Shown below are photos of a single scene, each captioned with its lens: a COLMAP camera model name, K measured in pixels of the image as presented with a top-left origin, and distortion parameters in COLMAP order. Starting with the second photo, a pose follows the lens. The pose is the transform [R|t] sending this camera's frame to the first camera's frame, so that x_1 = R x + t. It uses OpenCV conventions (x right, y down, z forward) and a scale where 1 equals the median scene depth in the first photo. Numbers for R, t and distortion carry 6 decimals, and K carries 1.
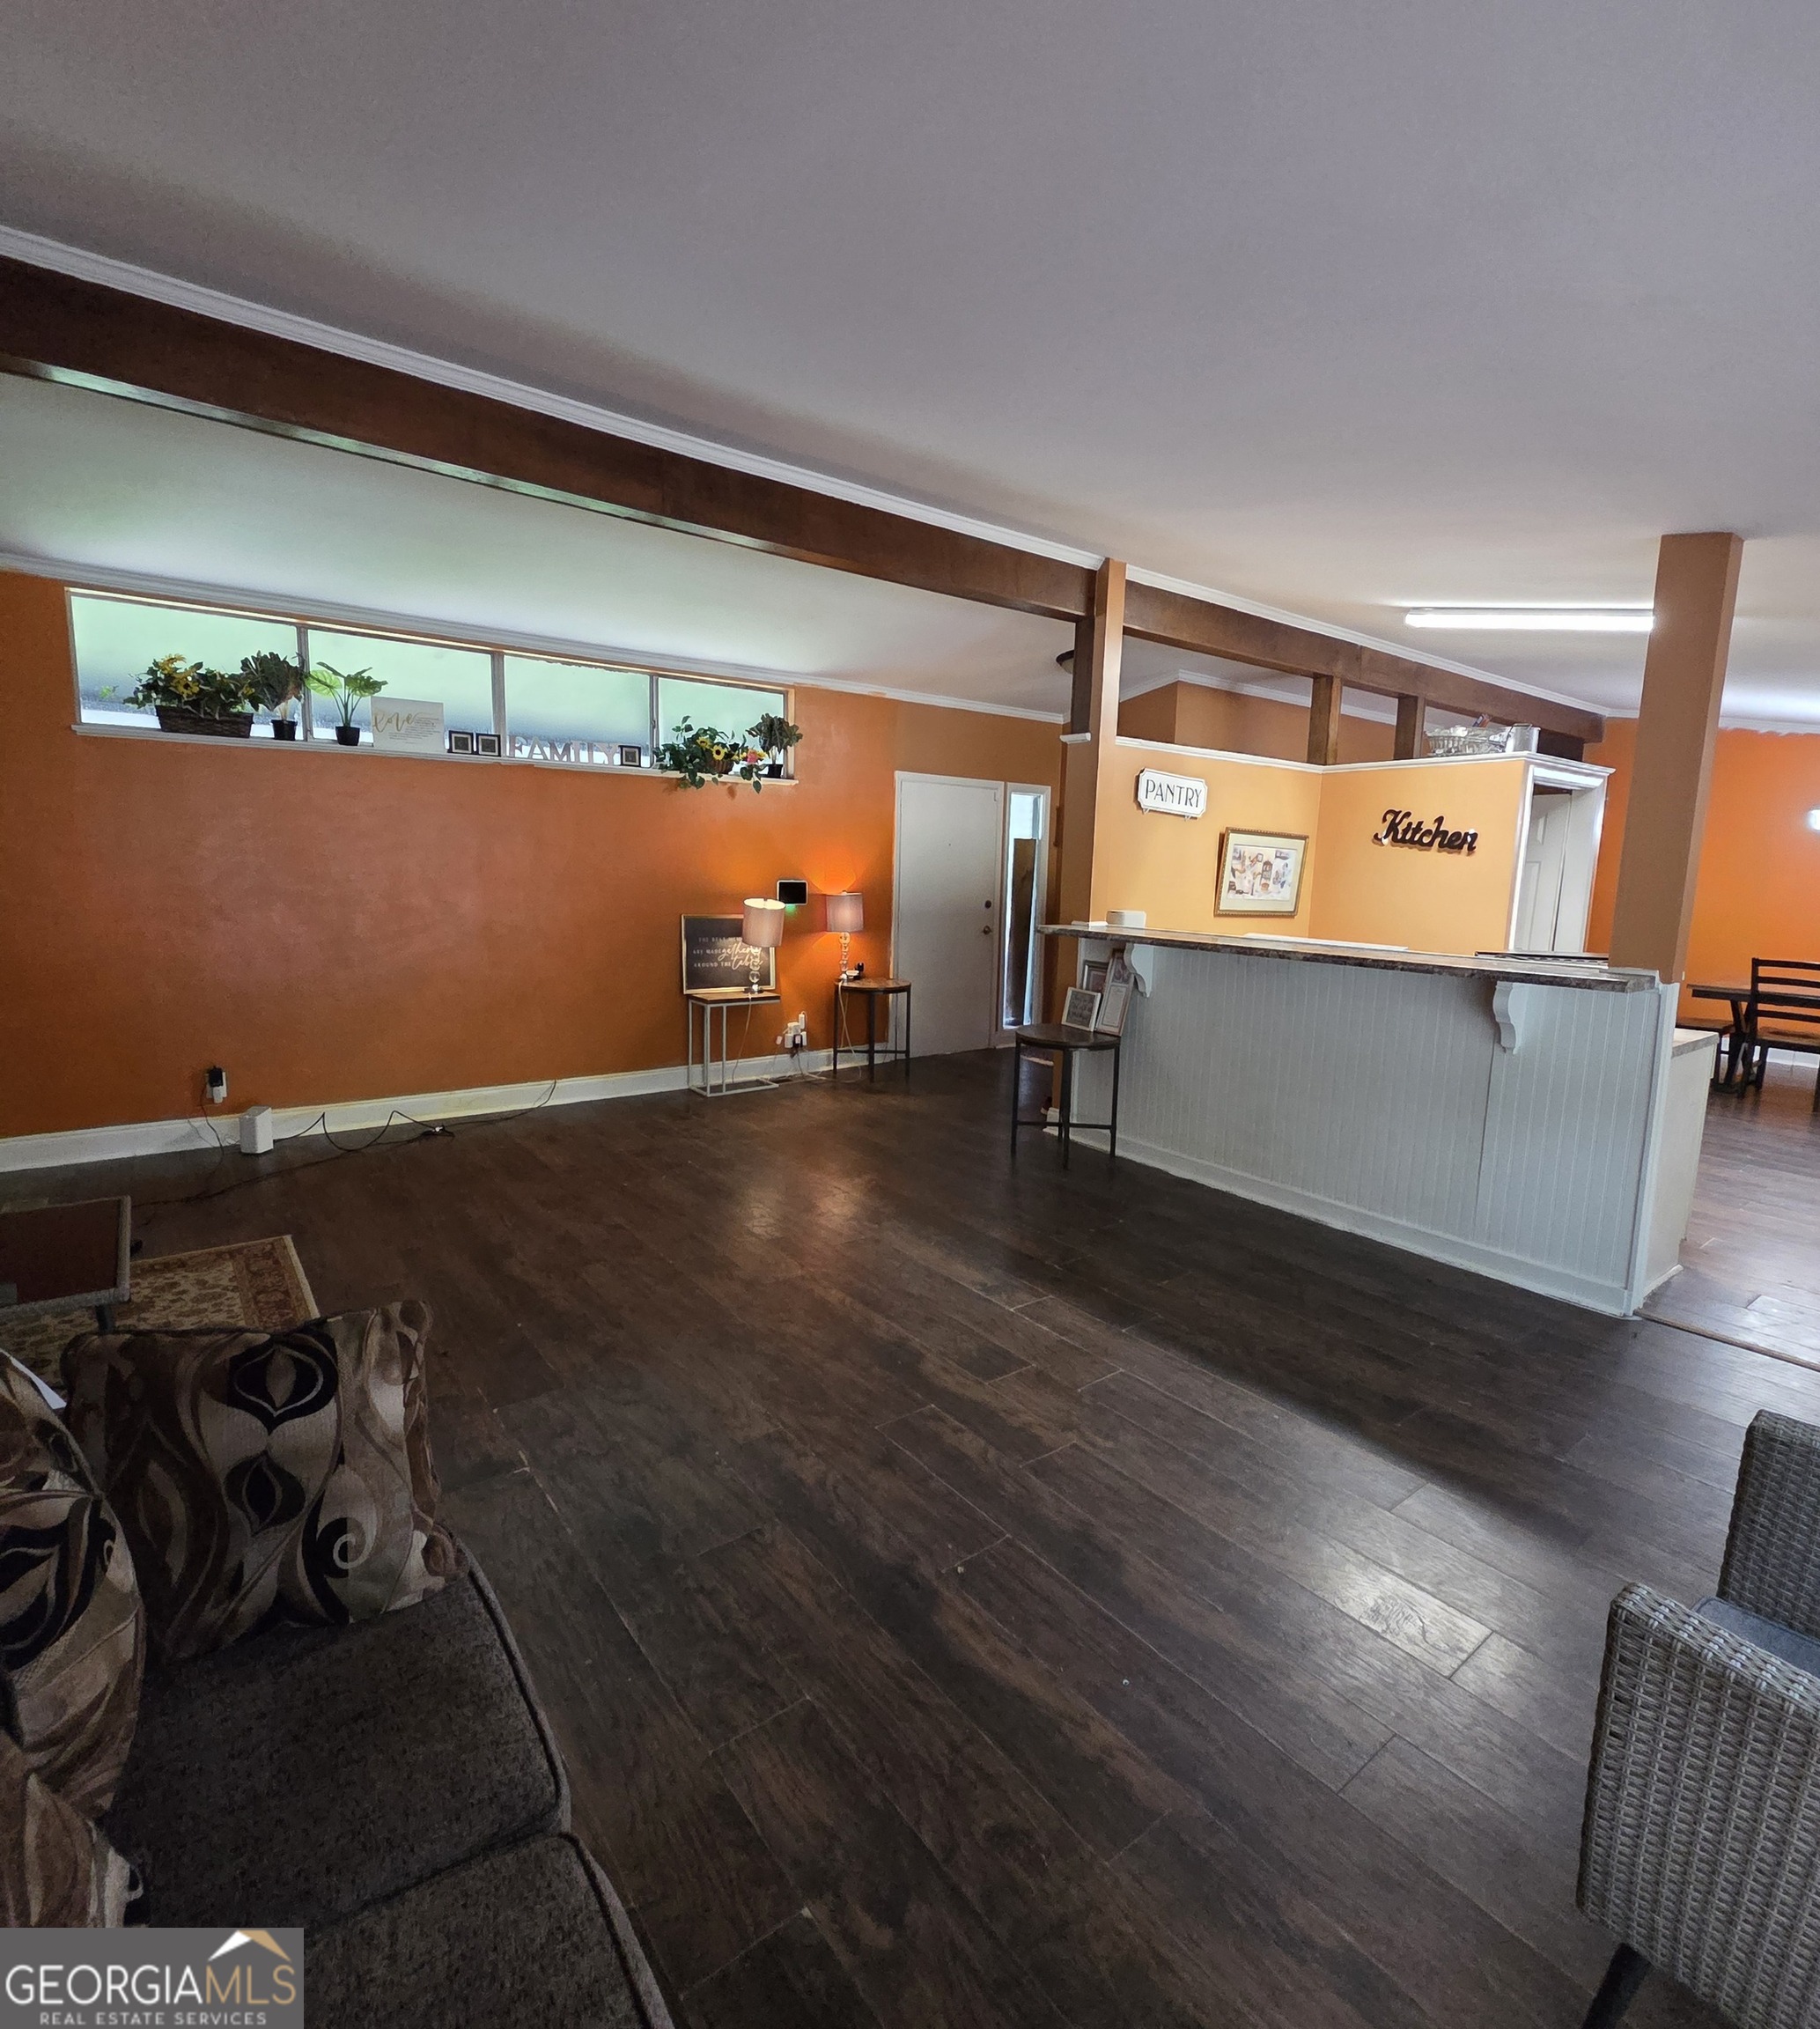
lens RADIAL K [[997.0, 0, 912.3], [0, 997.0, 999.5], [0, 0, 1]] dist [0.008174, -0.004094]
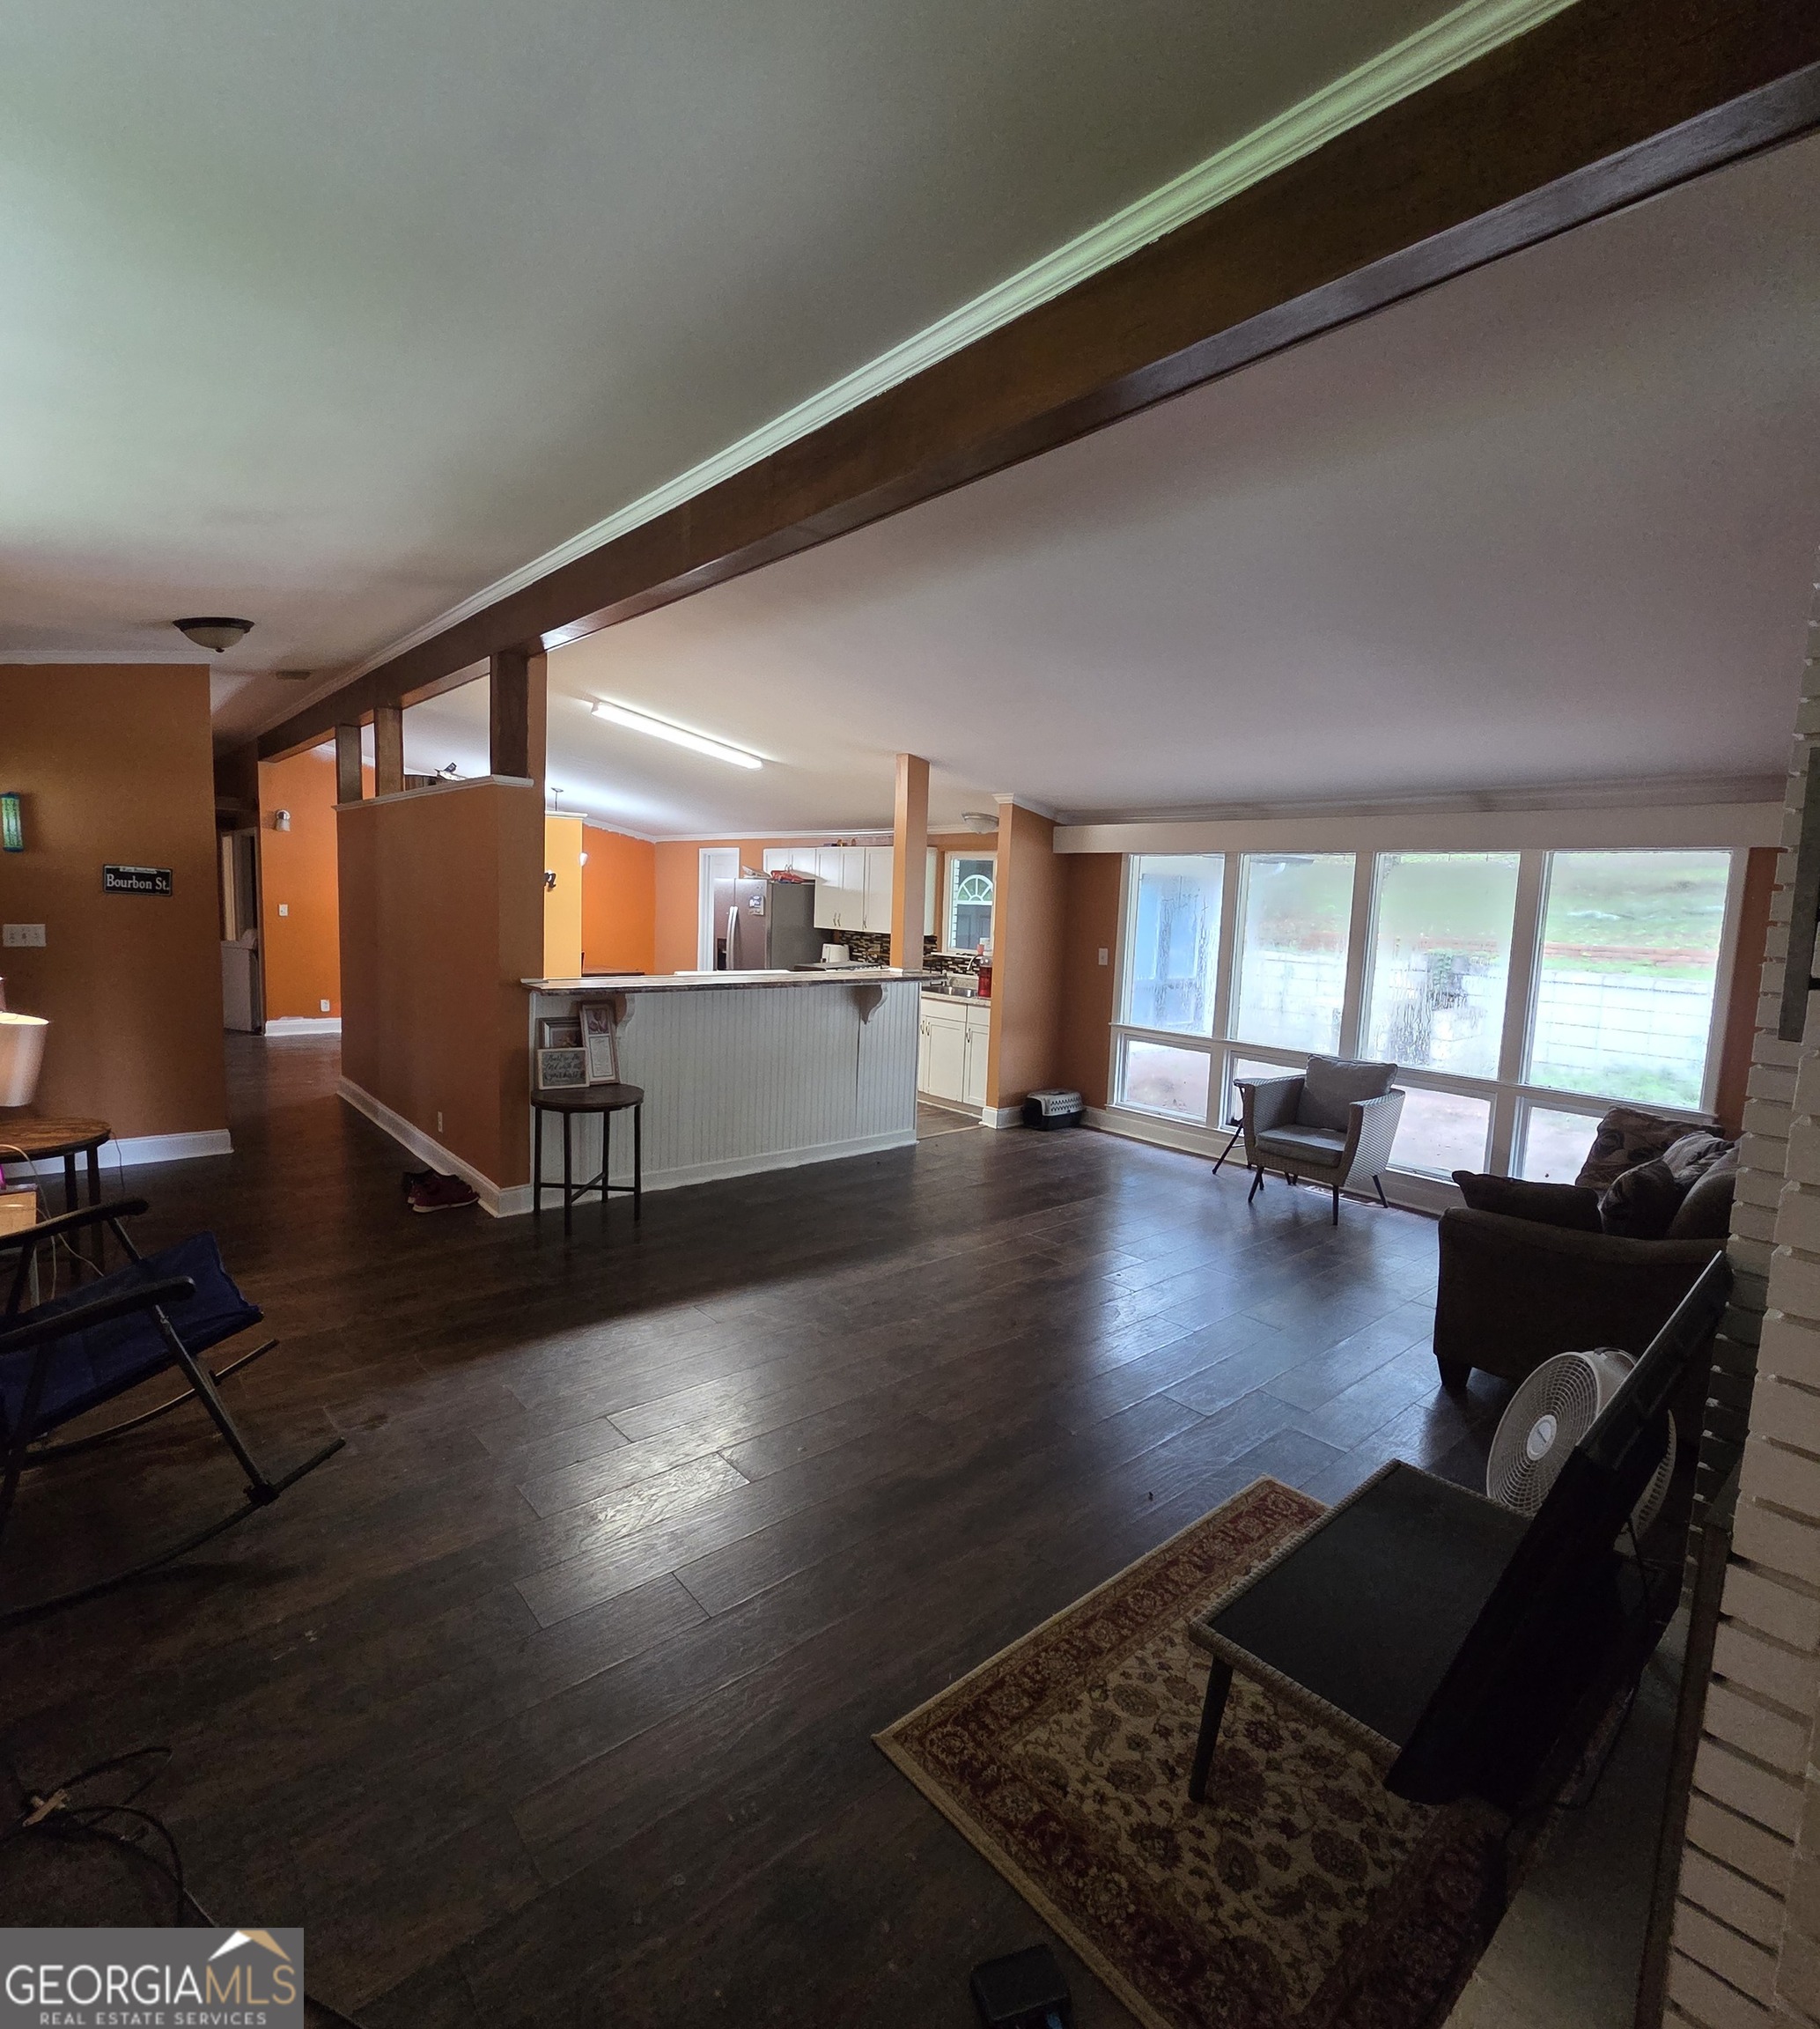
lens RADIAL K [[990.7, 0, 923.5], [0, 990.7, 998.5], [0, 0, 1]] dist [0.002462, -0.008799]
pose [[-0.074494, -0.129966, 0.988716, -0.955260], [0.096297, 0.985900, 0.136851, -0.185819], [-0.992561, 0.105405, -0.060928, 0.852266]]
